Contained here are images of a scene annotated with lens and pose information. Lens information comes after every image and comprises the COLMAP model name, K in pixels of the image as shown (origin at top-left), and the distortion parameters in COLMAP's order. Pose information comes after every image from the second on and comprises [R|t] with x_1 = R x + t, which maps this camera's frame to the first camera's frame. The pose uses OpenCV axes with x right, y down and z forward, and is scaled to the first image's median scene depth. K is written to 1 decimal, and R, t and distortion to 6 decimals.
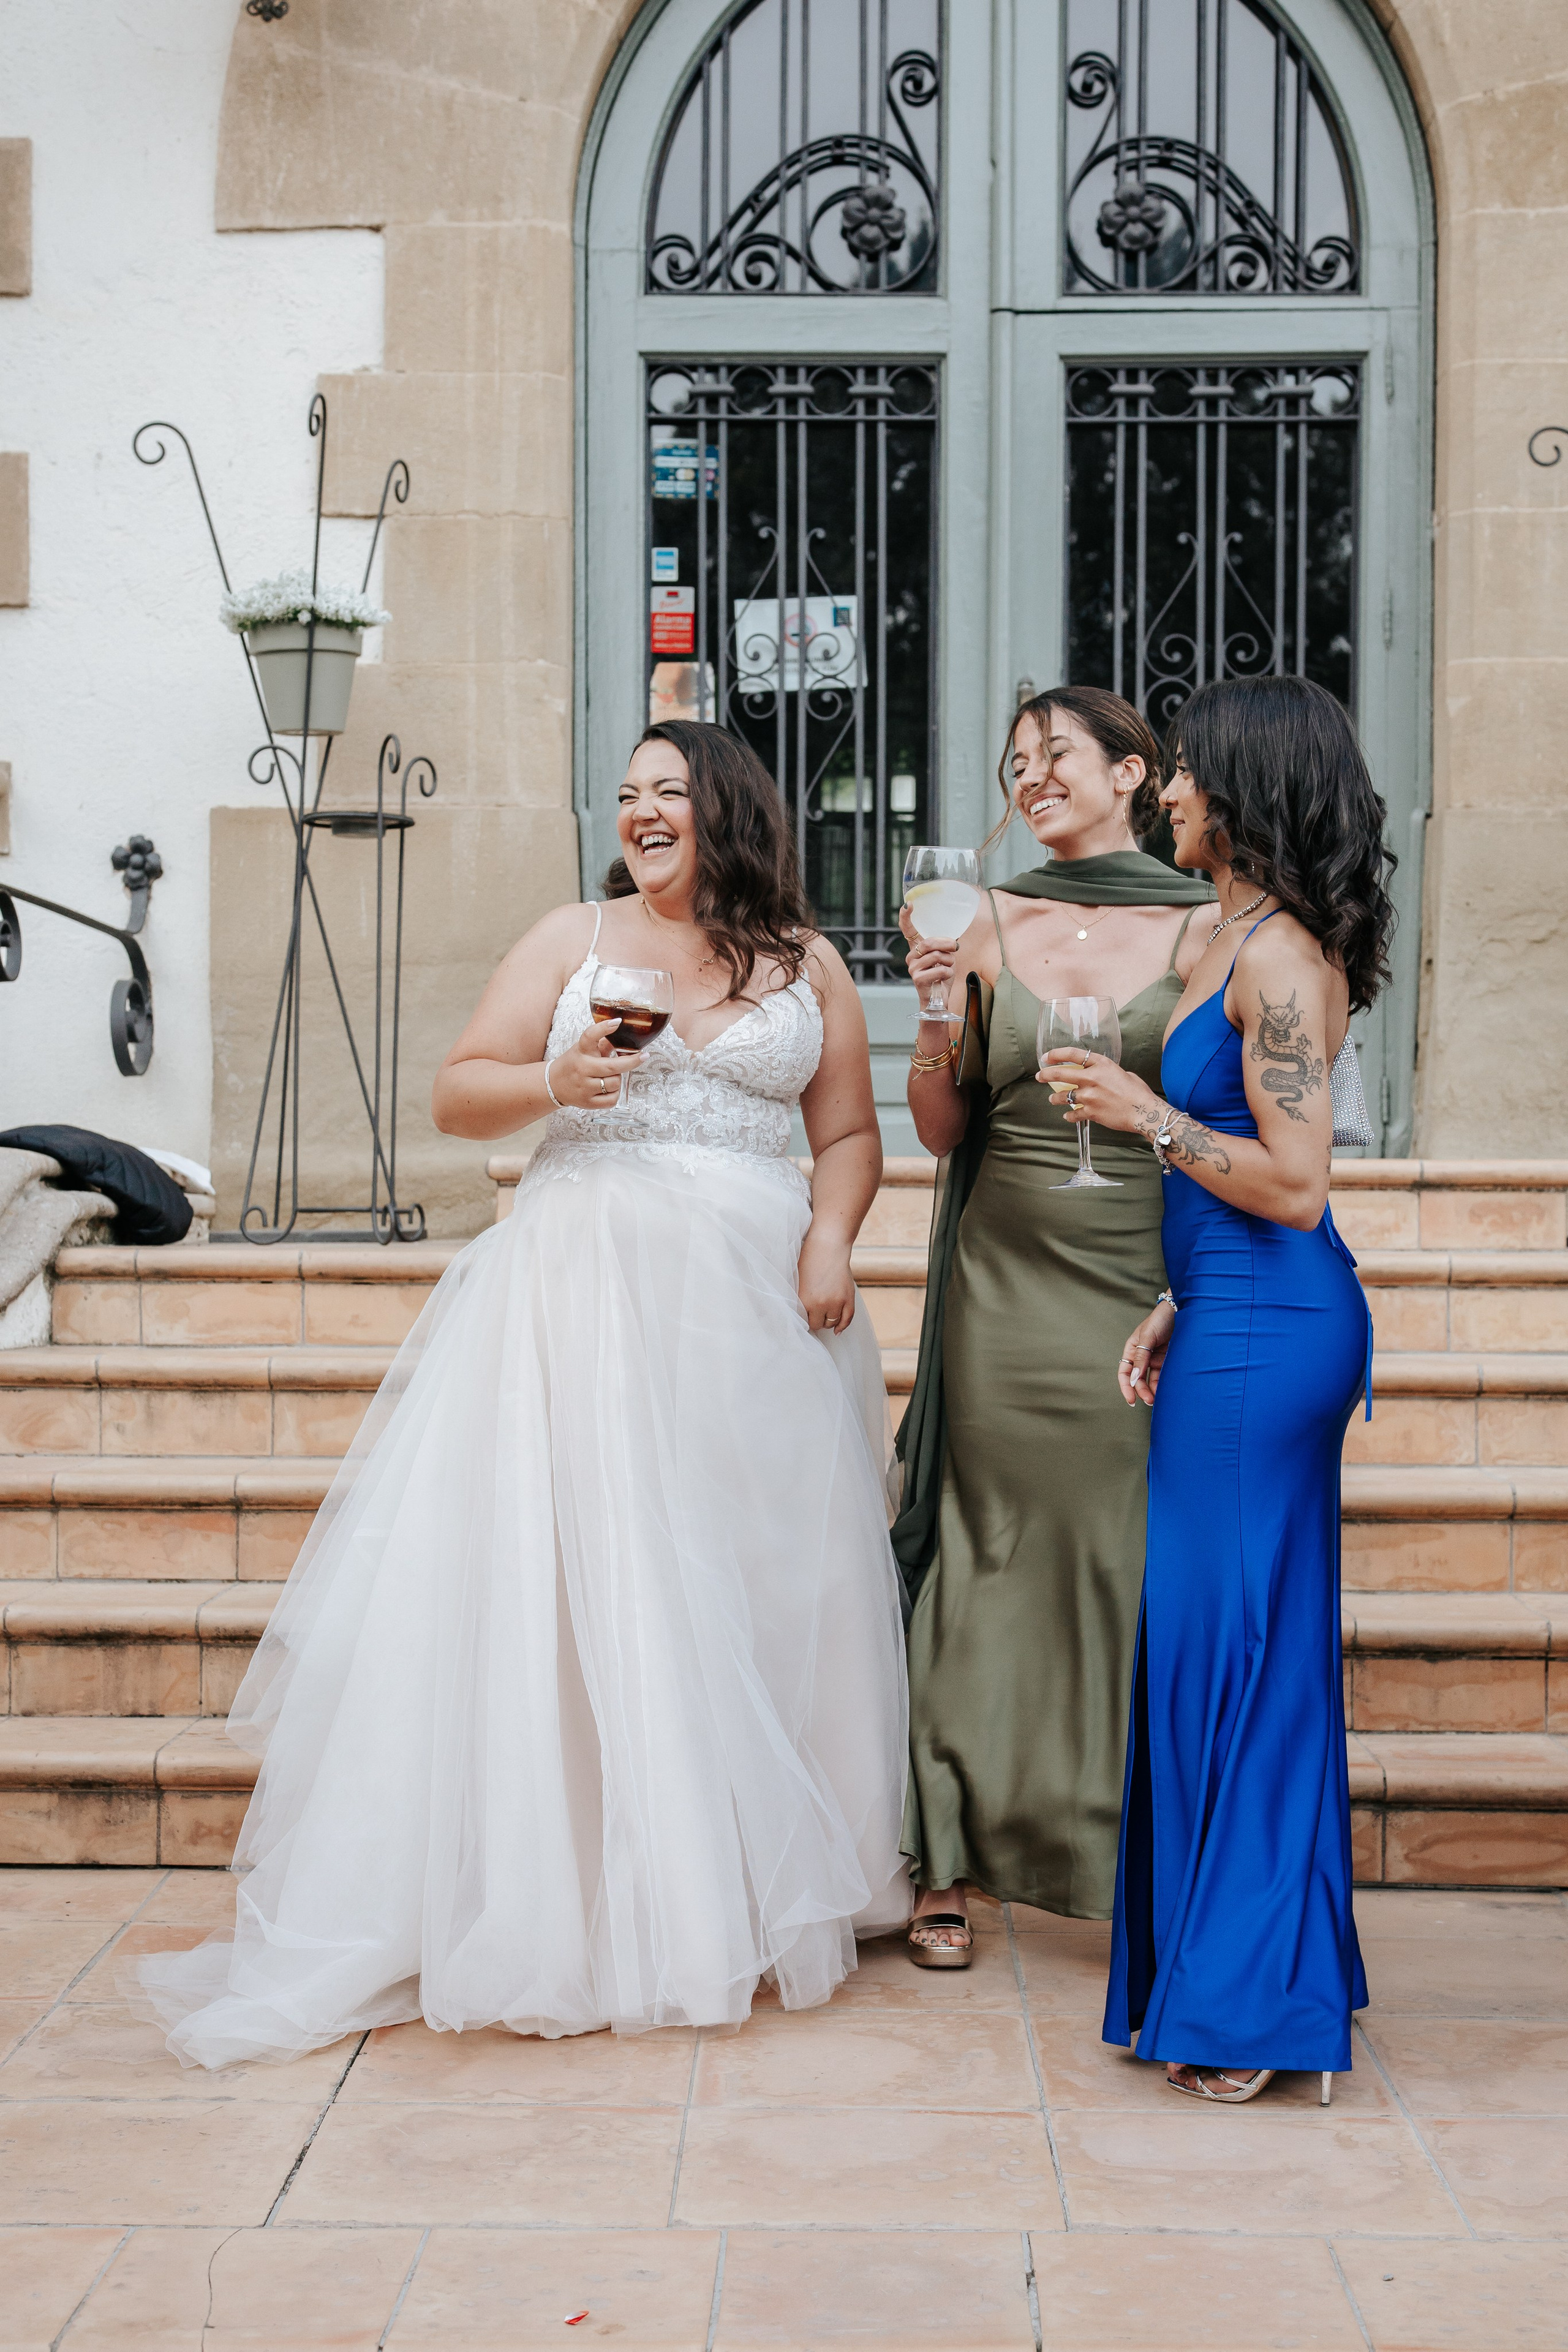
lens RADIAL K [[3407.9, 0, 794.4], [0, 3407.9, 1198.9], [0, 0, 1]] dist [0.083294, -0.163667]
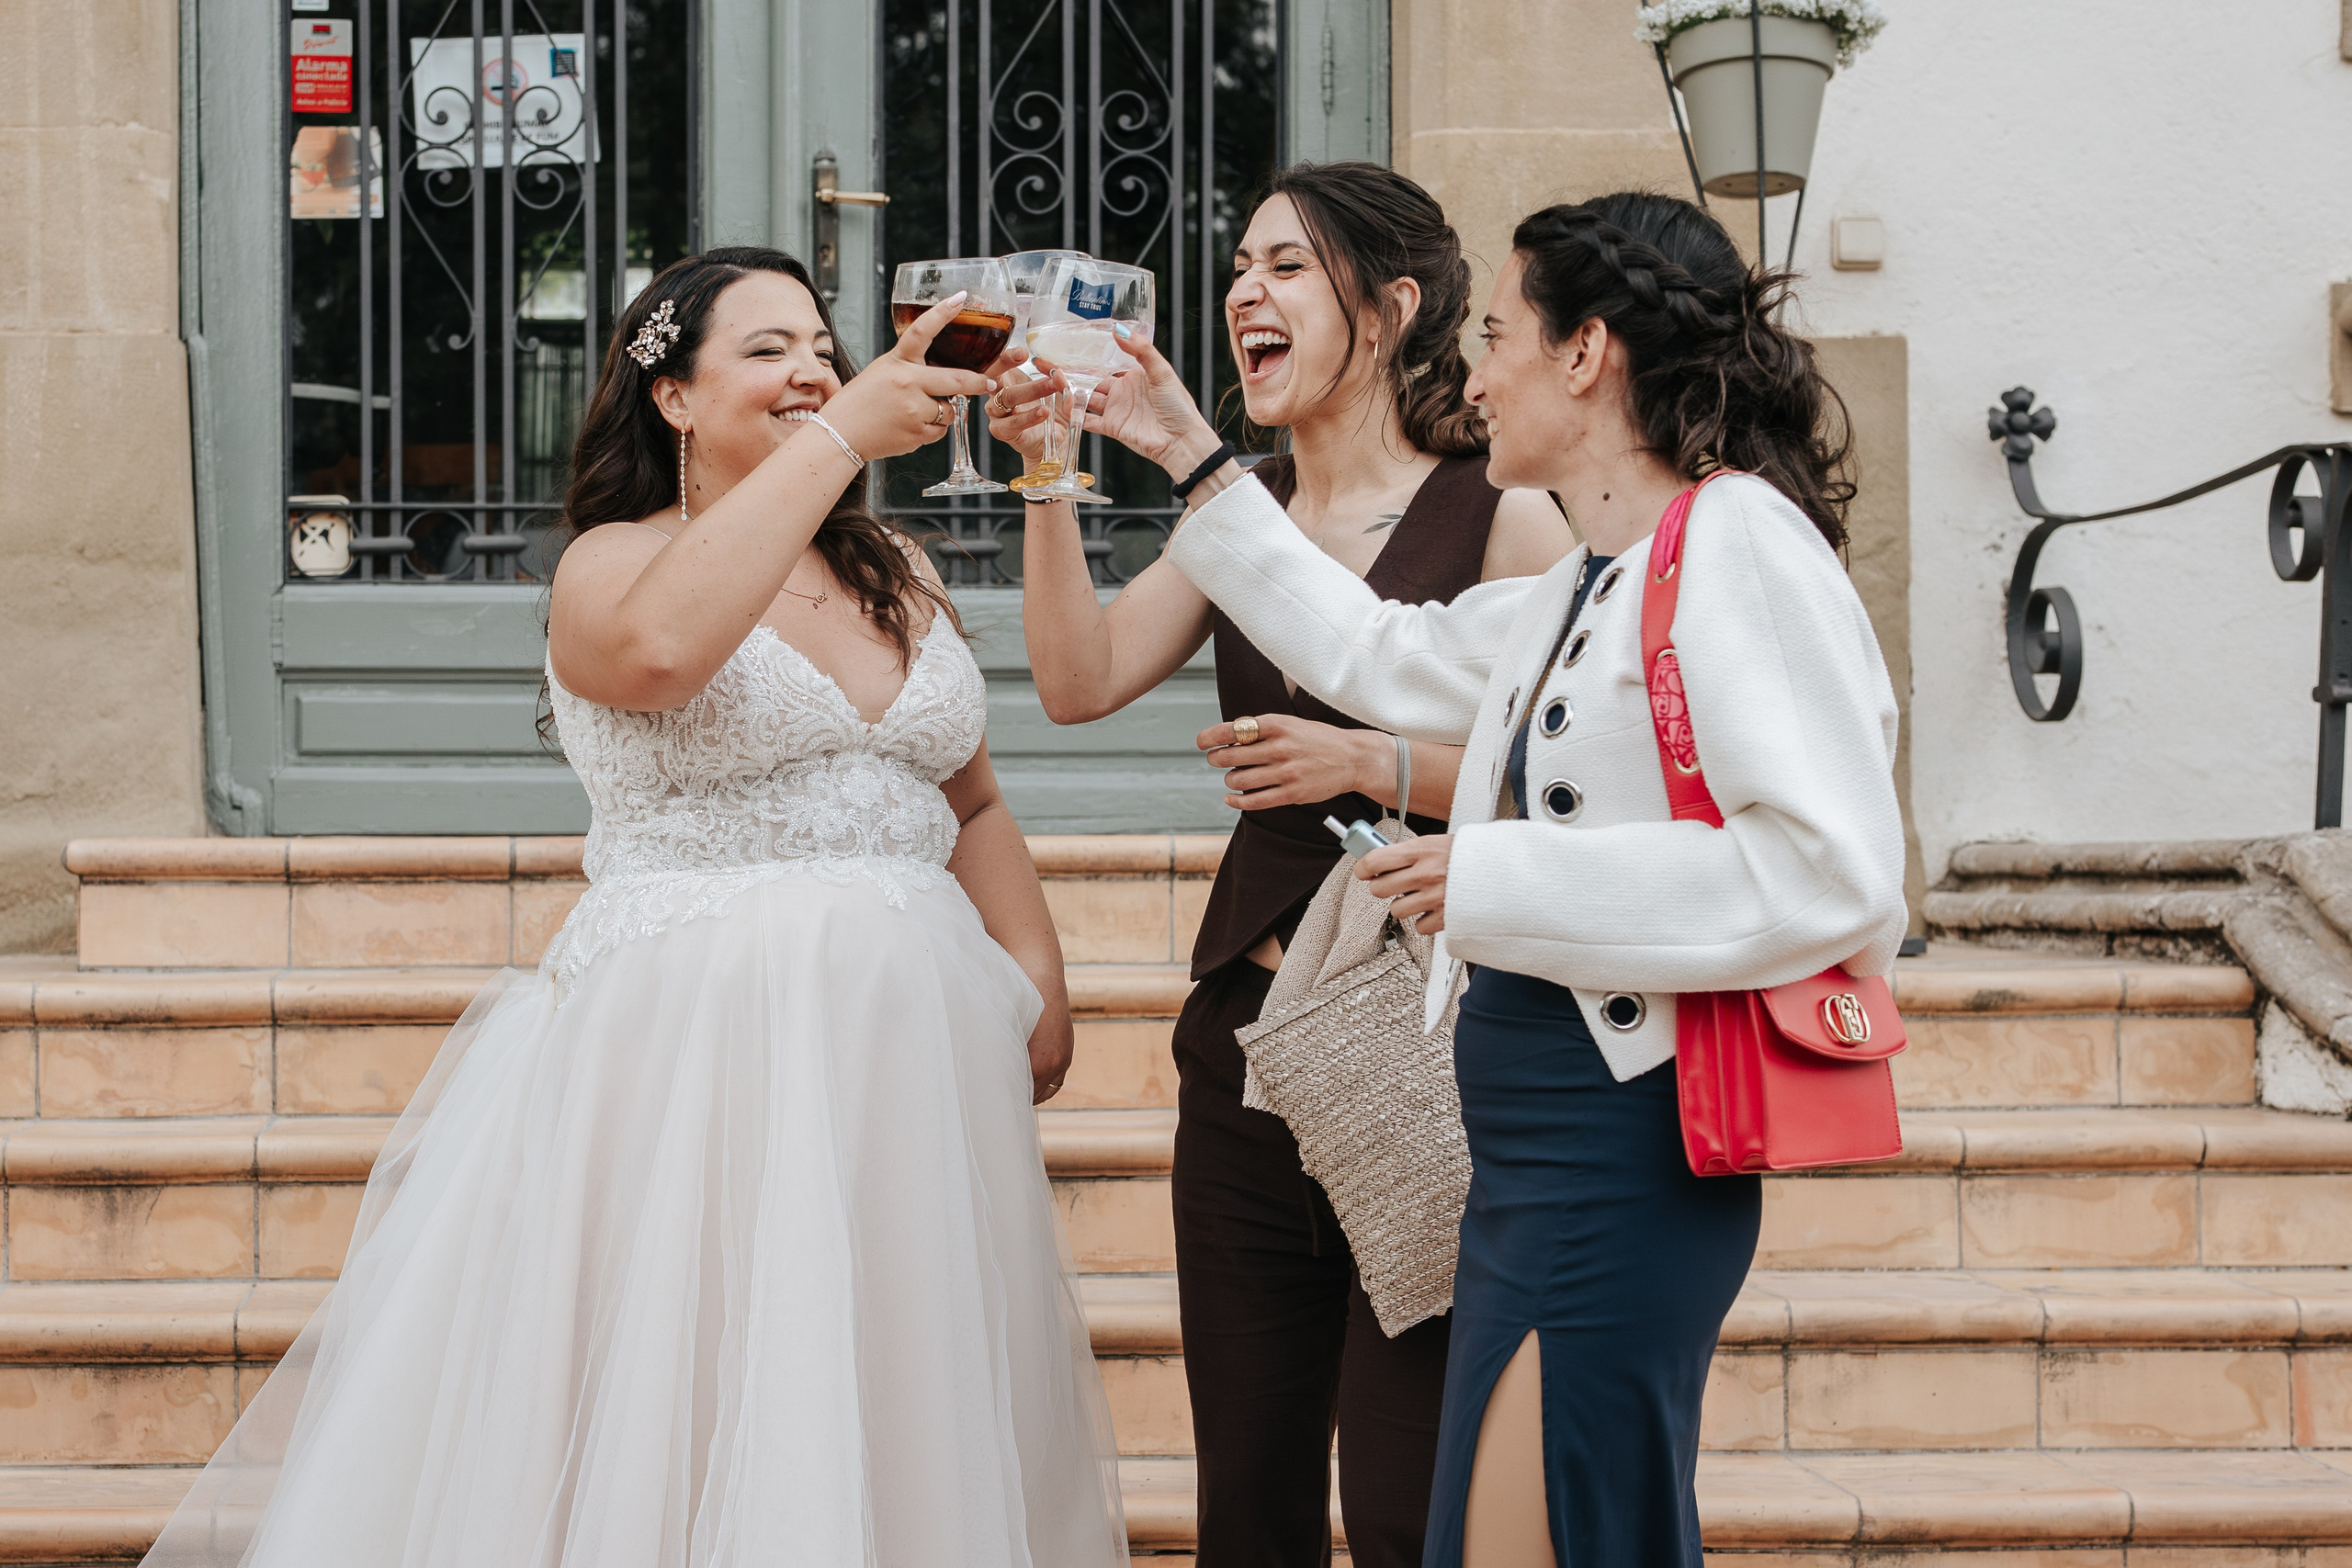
lens RADIAL K [[5636.2, 0, 1171.9], [0, 5636.2, 856.7], [0, 0, 1]] dist [0.088877, -0.517229]
pose [[0.997619, -0.007064, 0.068598, 0.059803], [0.007502, 0.999953, -0.006134, 0.001322], [-0.068551, 0.006634, 0.997626, -0.174663]]
